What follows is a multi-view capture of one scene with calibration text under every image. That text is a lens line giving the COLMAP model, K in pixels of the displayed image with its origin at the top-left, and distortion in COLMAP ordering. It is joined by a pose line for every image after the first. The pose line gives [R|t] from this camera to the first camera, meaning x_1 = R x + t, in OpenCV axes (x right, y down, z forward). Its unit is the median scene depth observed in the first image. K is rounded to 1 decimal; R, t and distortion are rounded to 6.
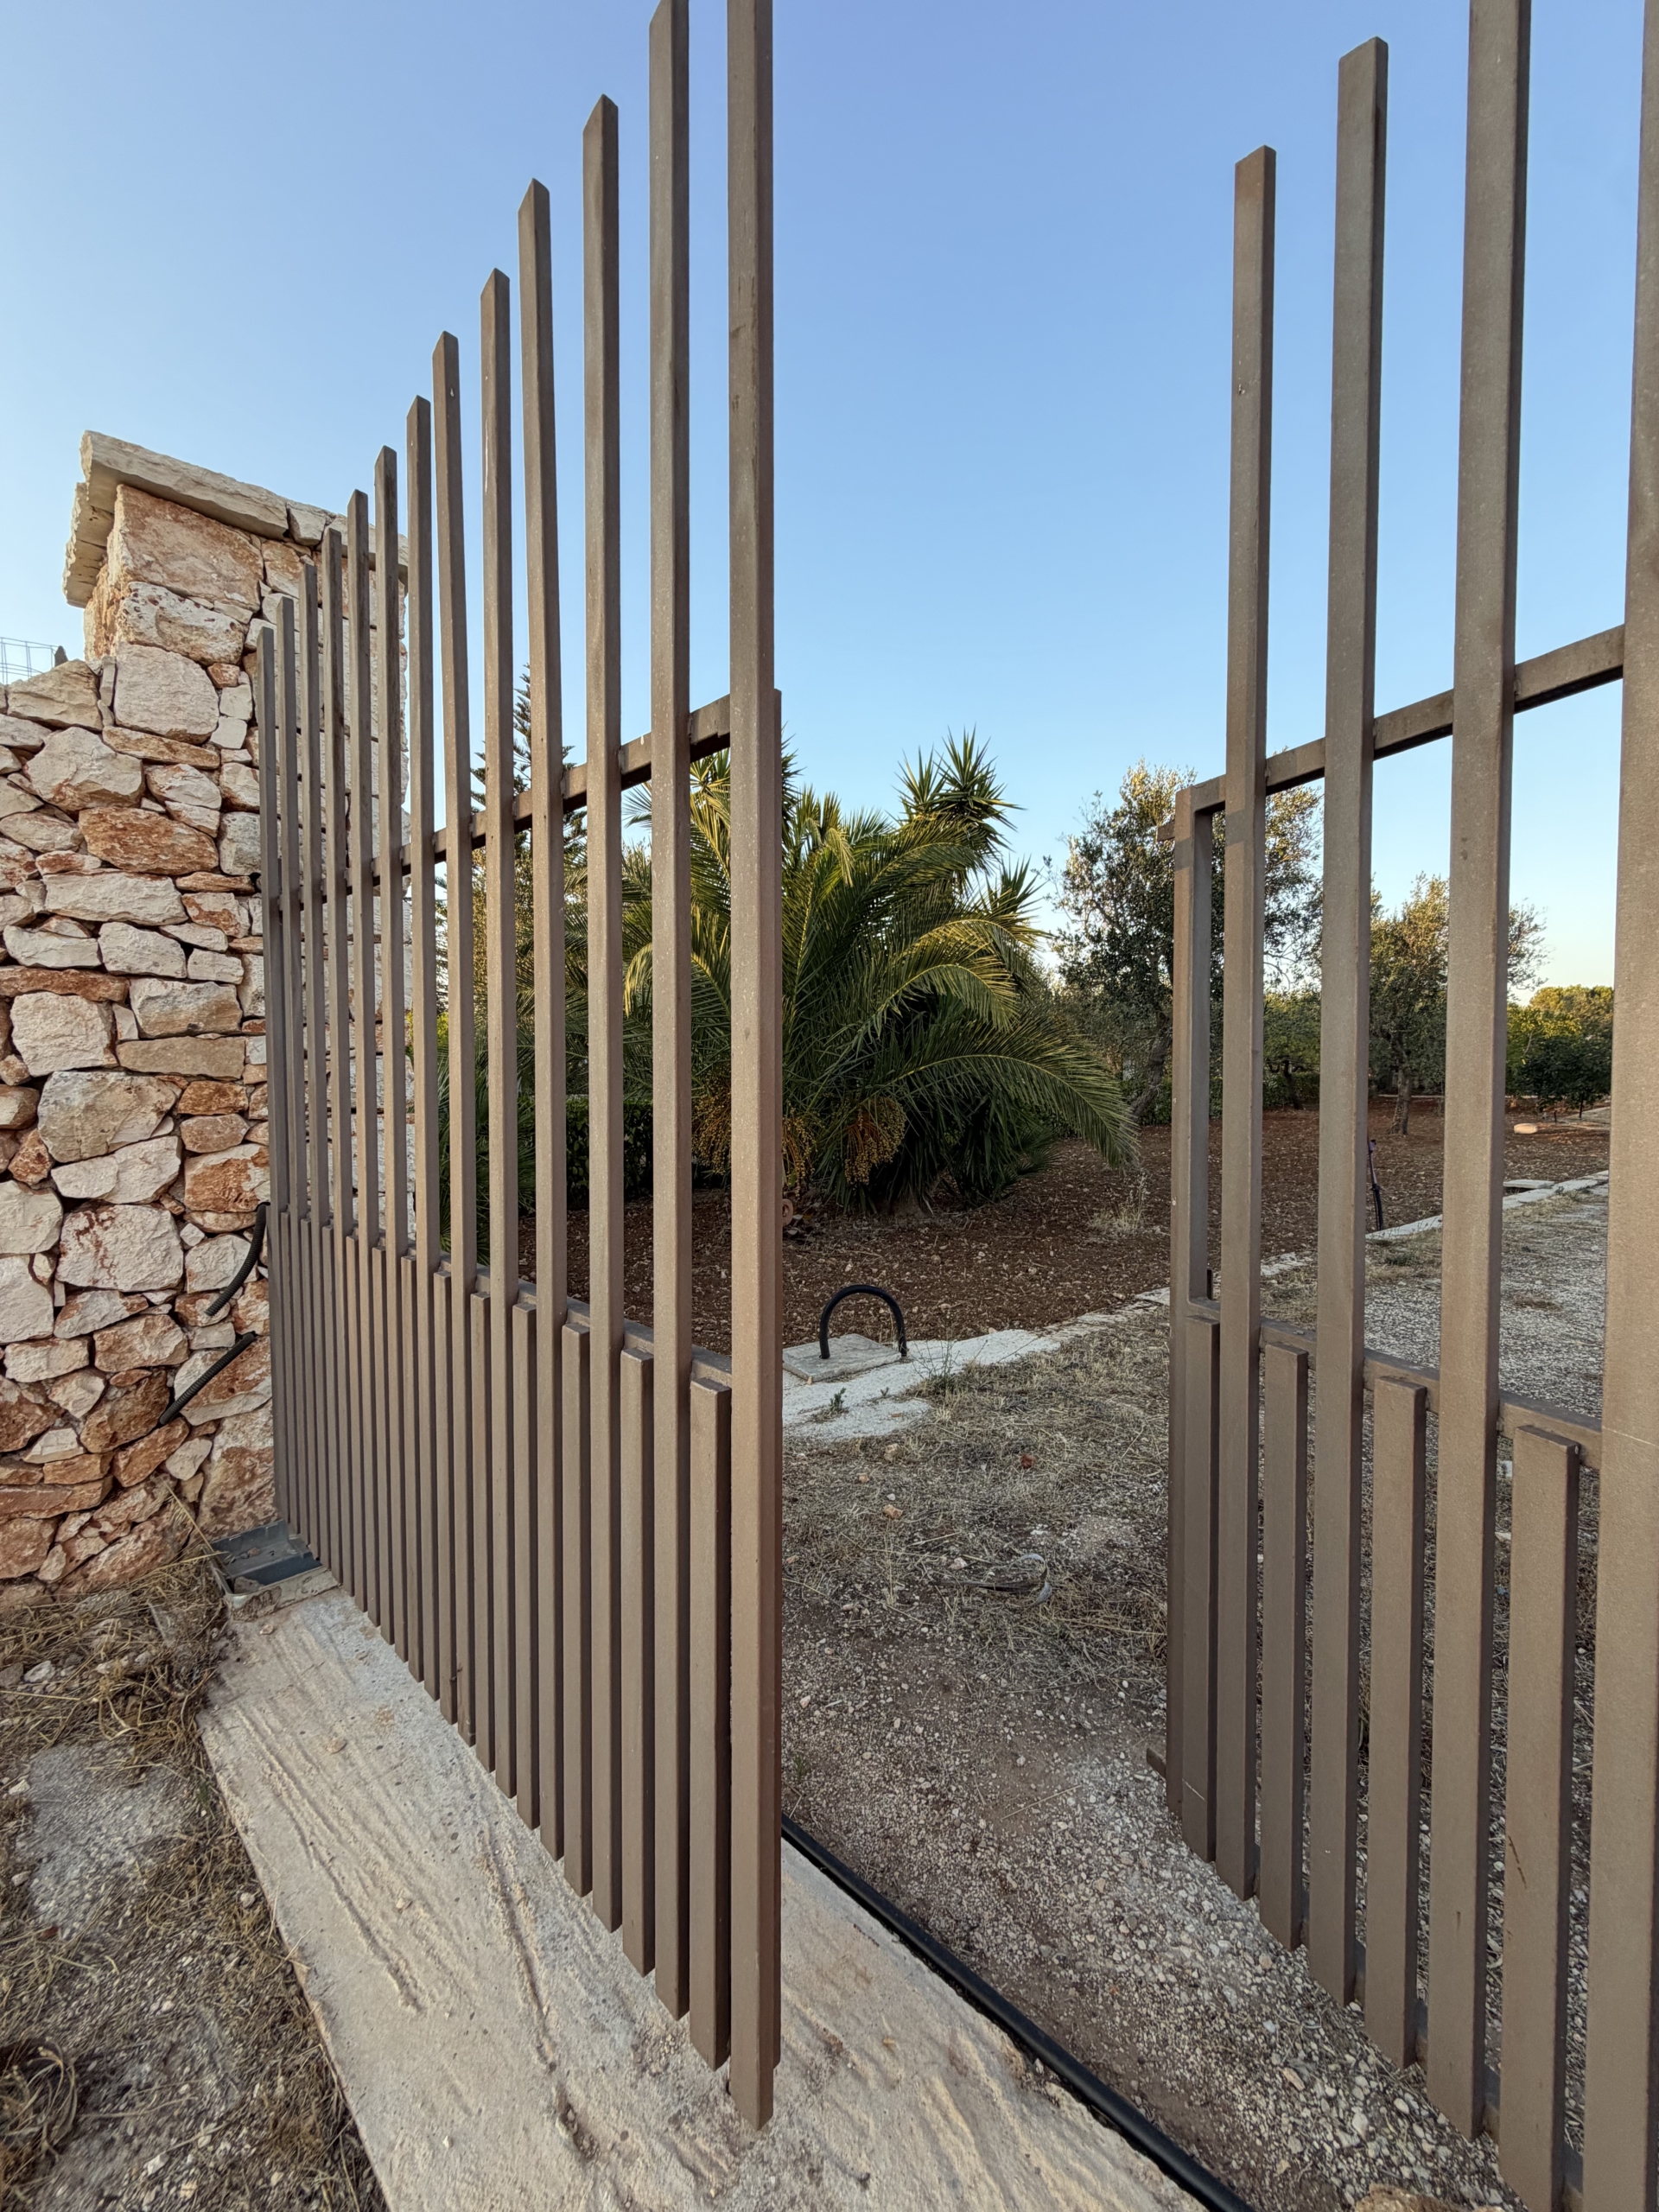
lens RADIAL K [[878.6, 0, 835.6], [0, 878.6, 1092.4], [0, 0, 1]] dist [0.000063, 0.000559]
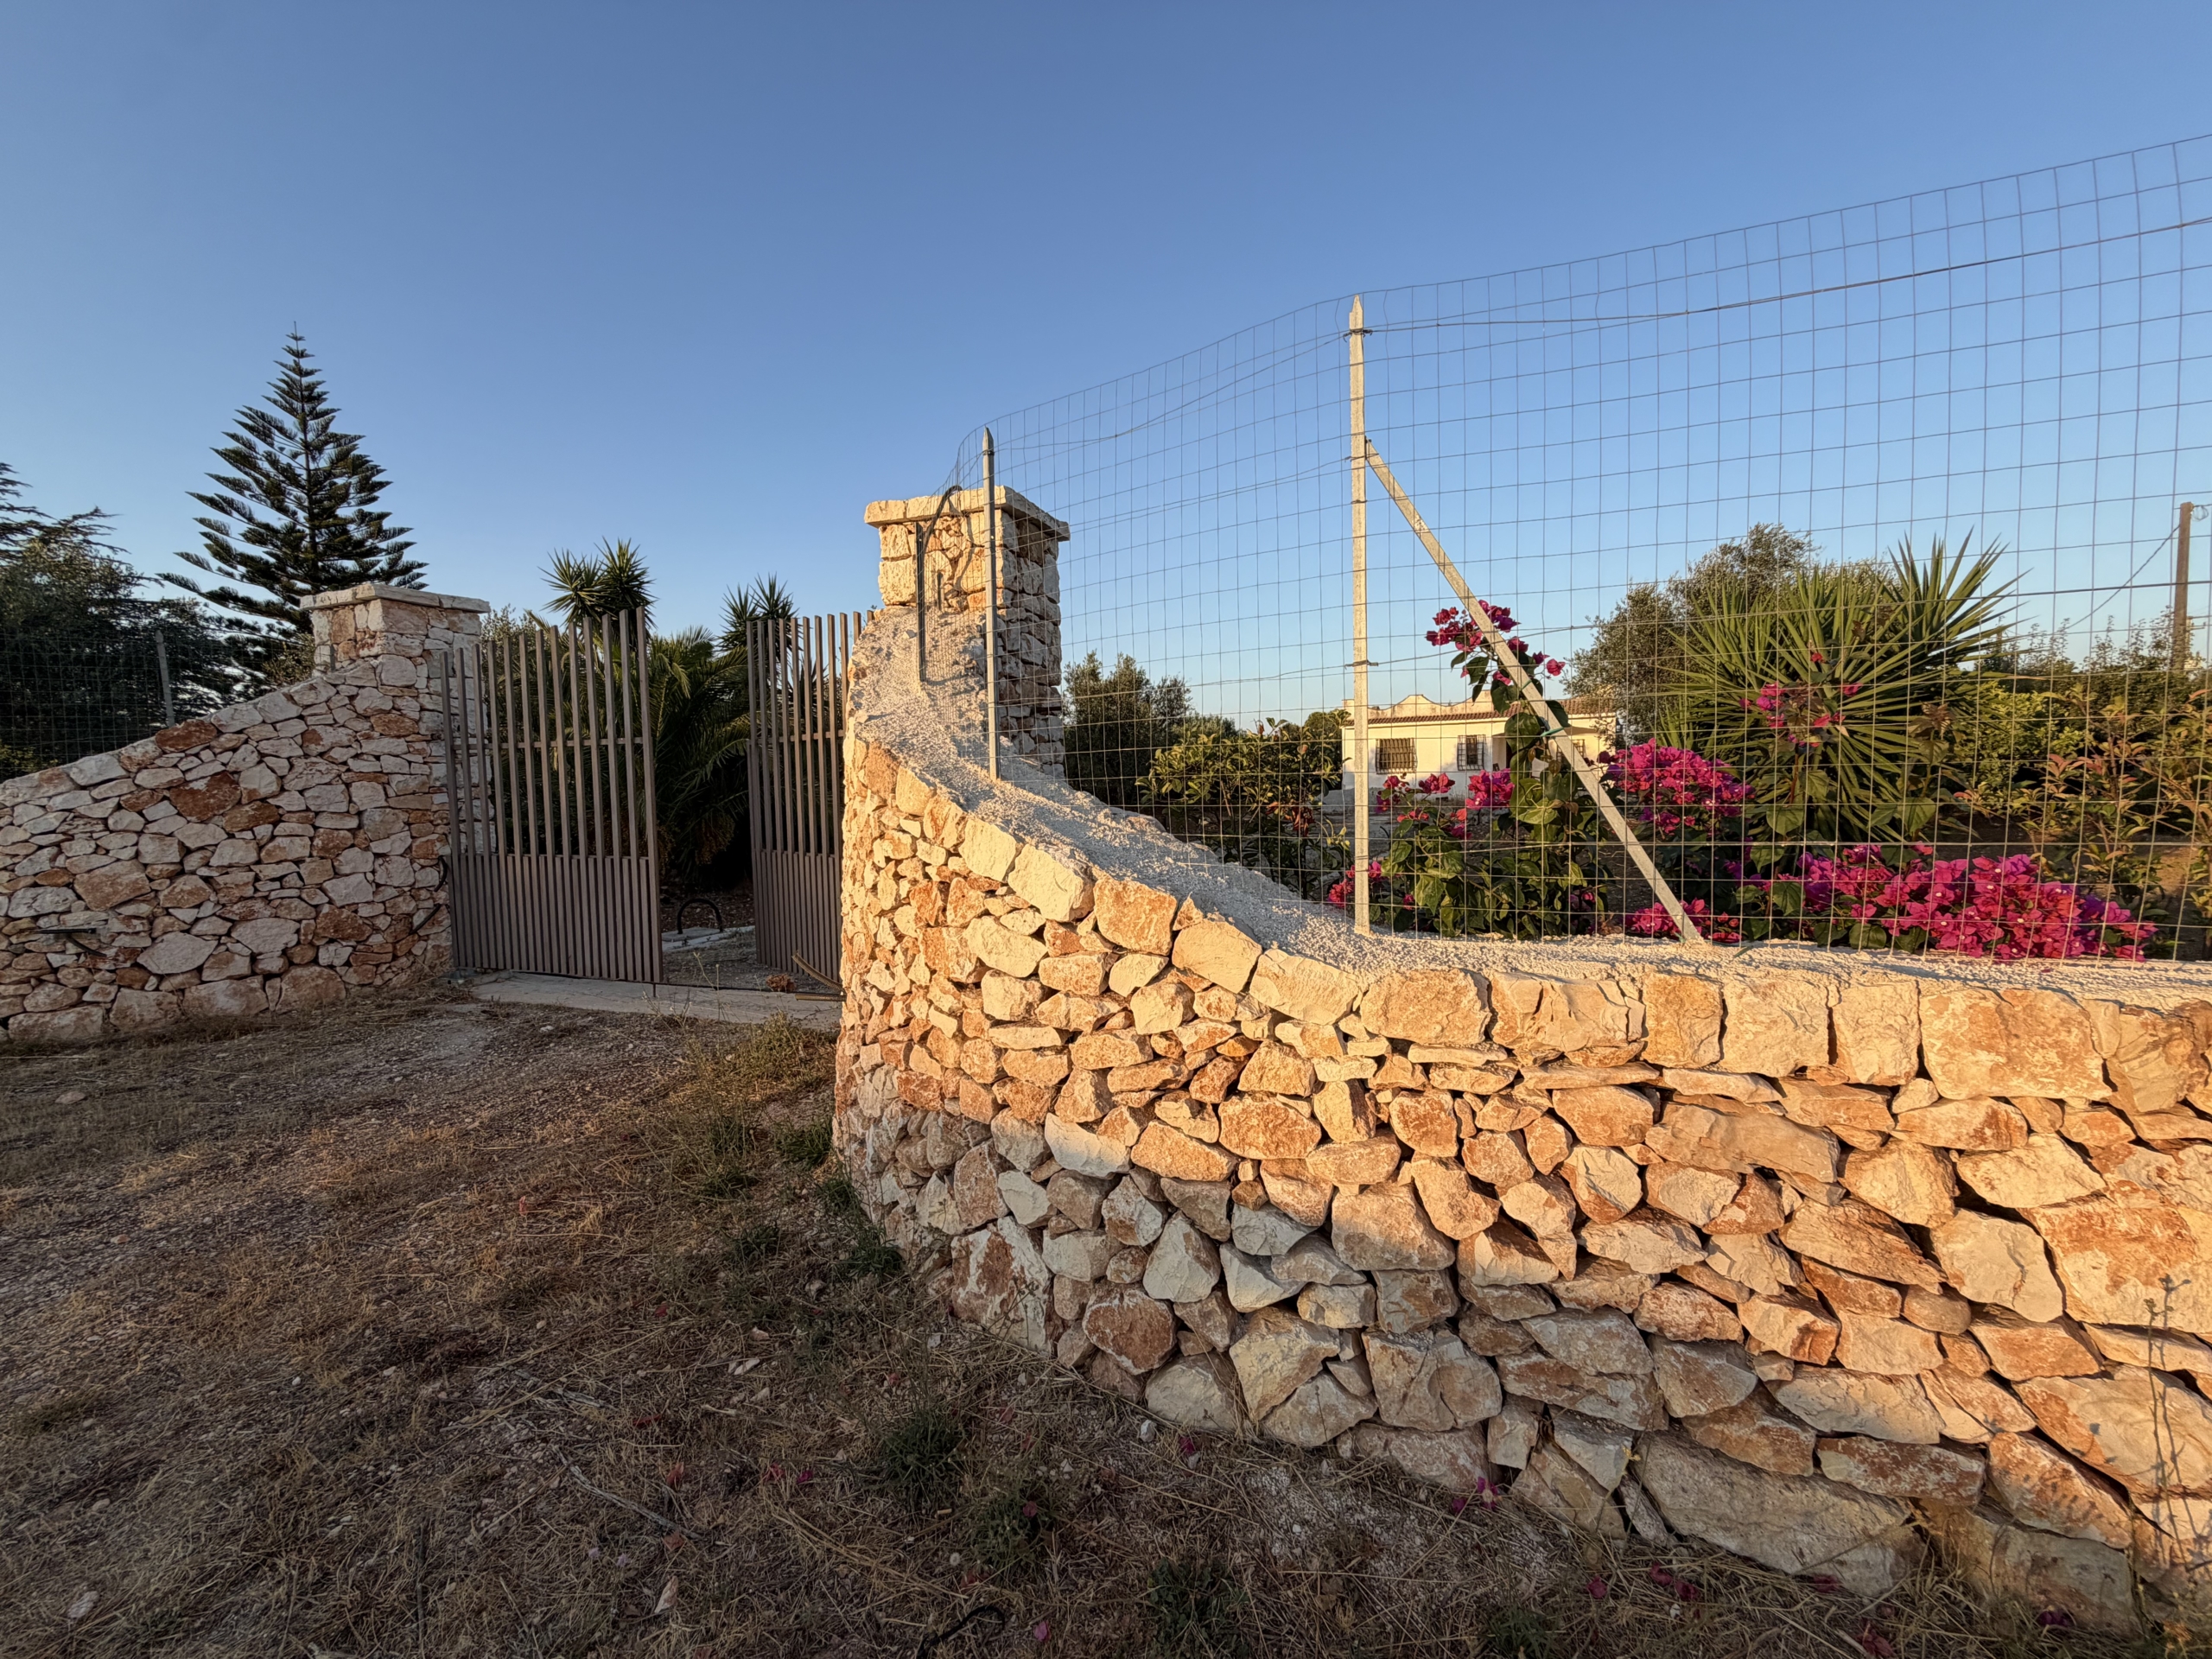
lens RADIAL K [[878.6, 0, 1097.6], [0, 878.6, 826.2], [0, 0, 1]] dist [0.000063, 0.000559]
pose [[0.912728, -0.040334, 0.406572, 0.098064], [0.032282, 0.999124, 0.026648, 0.029934], [-0.407291, -0.011198, 0.913230, -2.346915]]
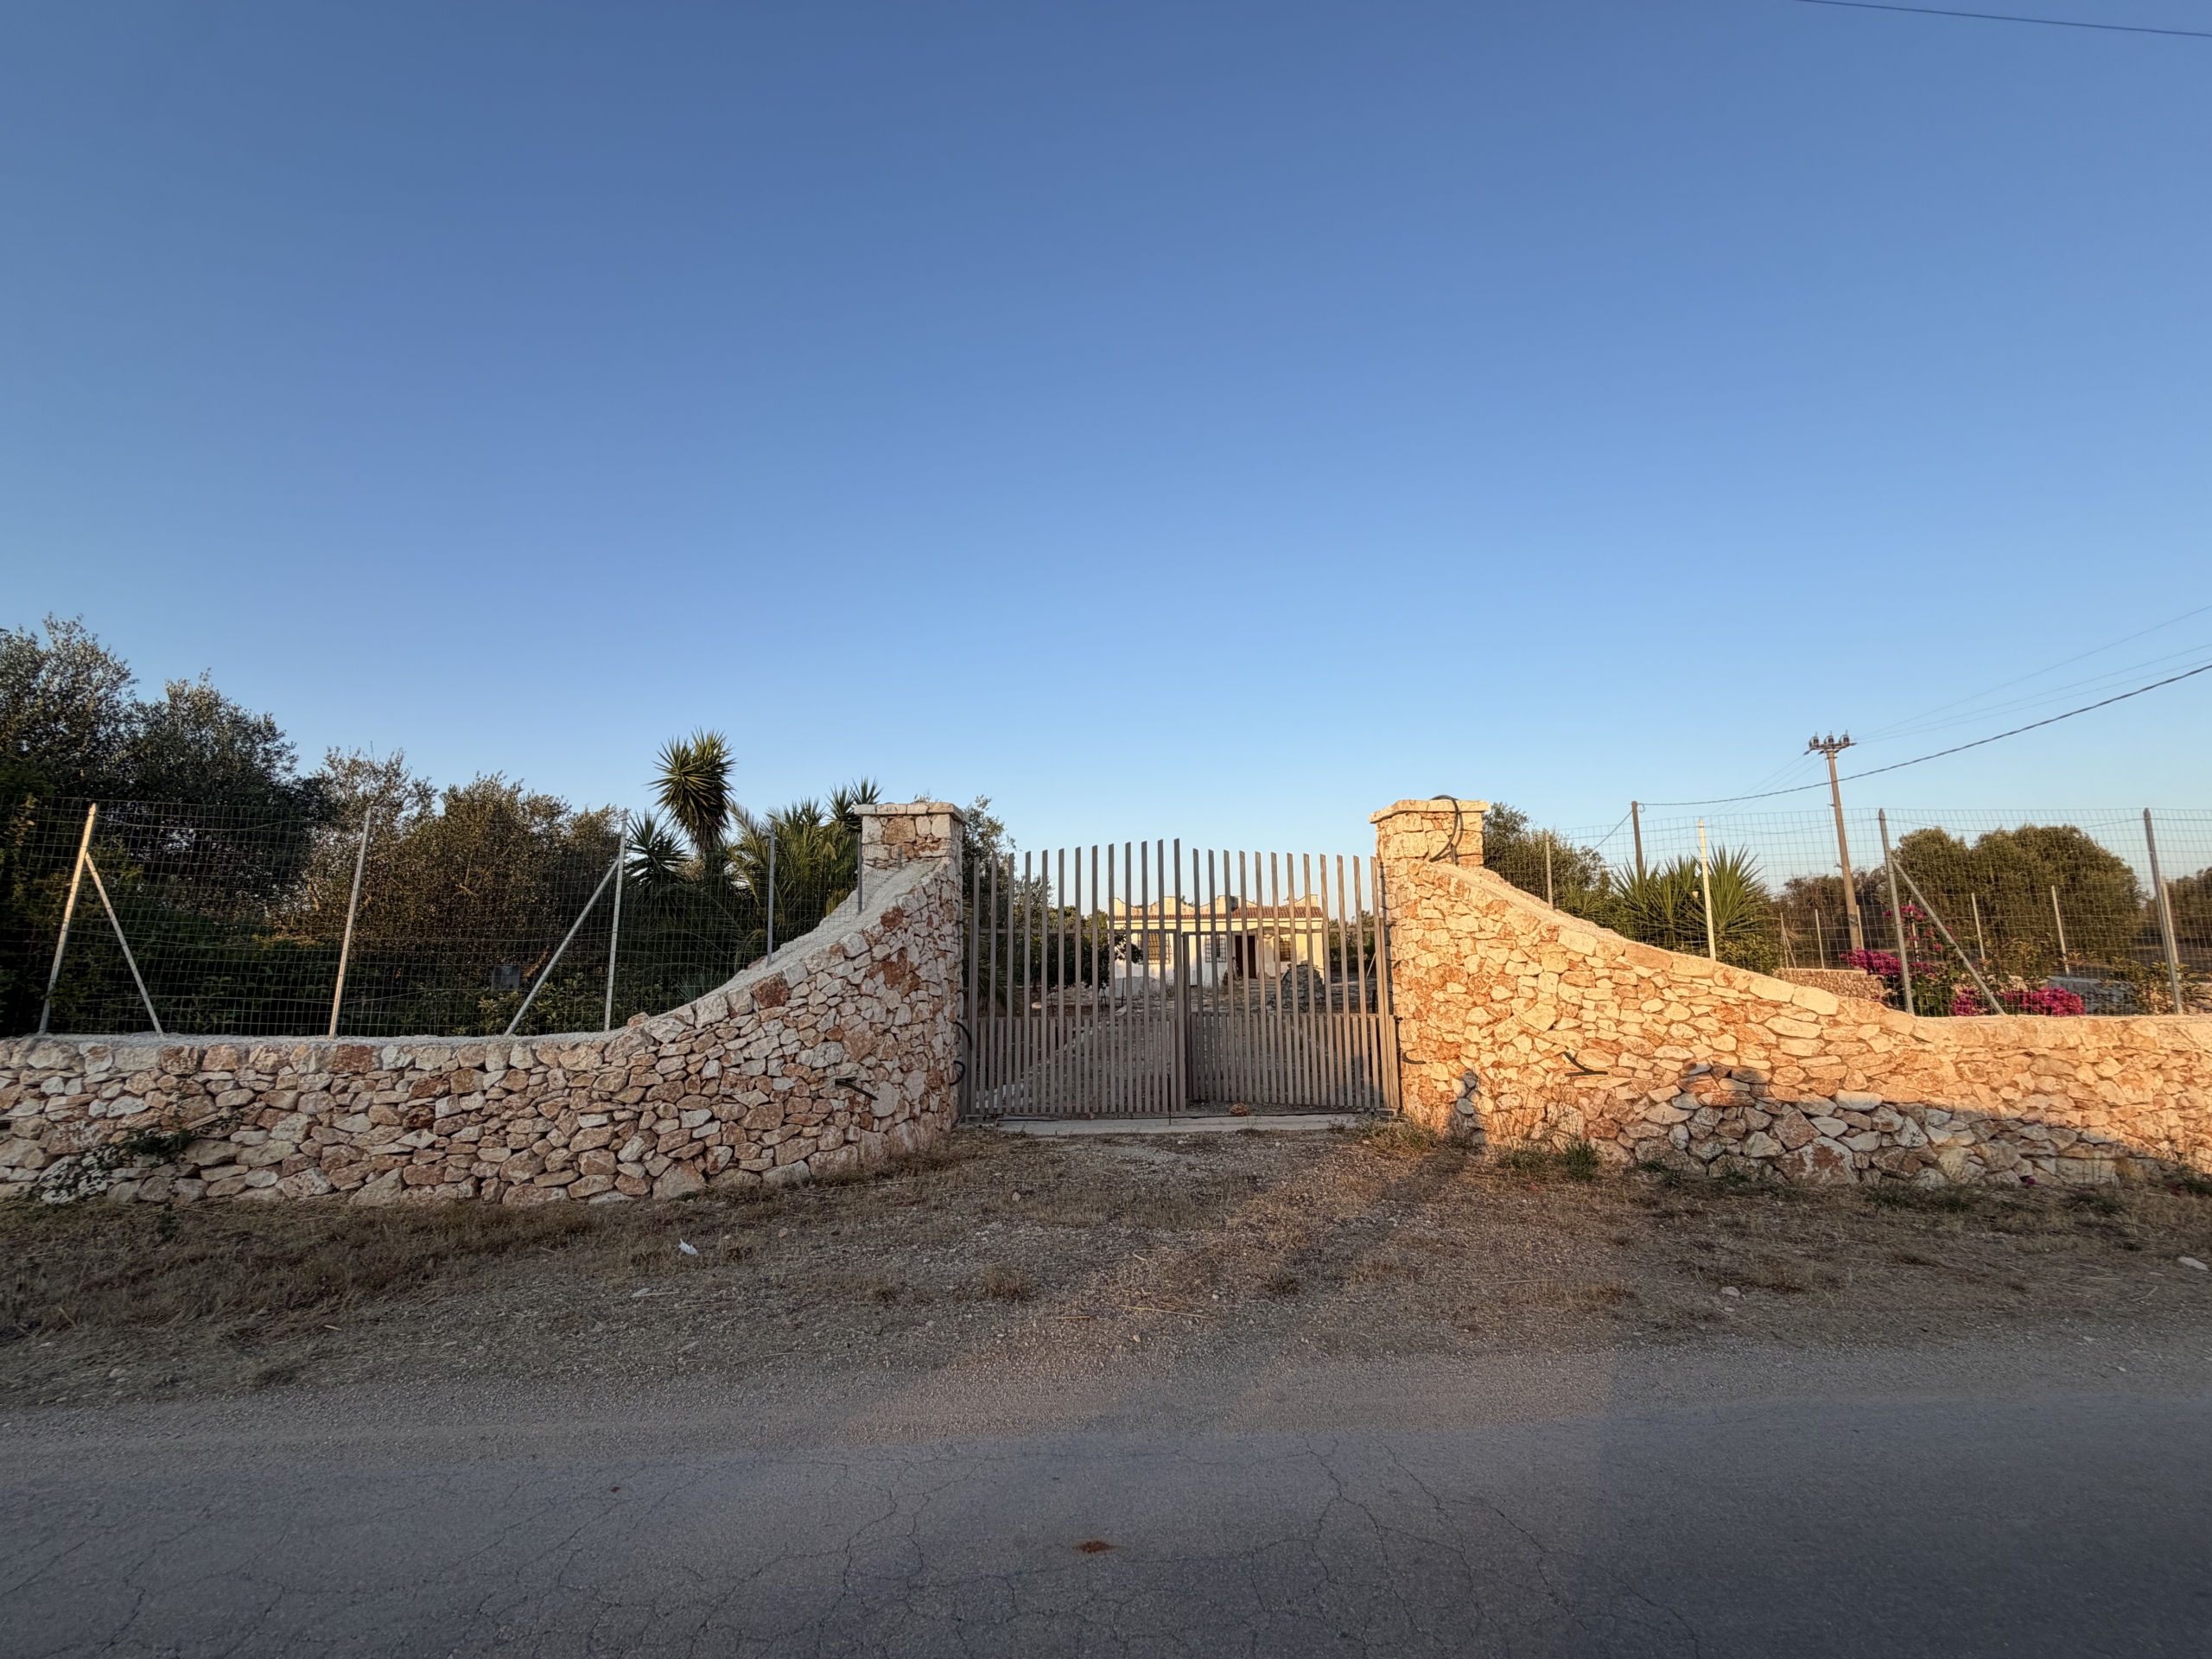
lens RADIAL K [[878.6, 0, 1094.6], [0, 878.6, 827.4], [0, 0, 1]] dist [0.000063, 0.000559]
pose [[0.683828, 0.106581, 0.721817, -2.817930], [0.028937, 0.984534, -0.172787, 0.000258], [-0.729069, 0.139044, 0.670168, -1.722129]]
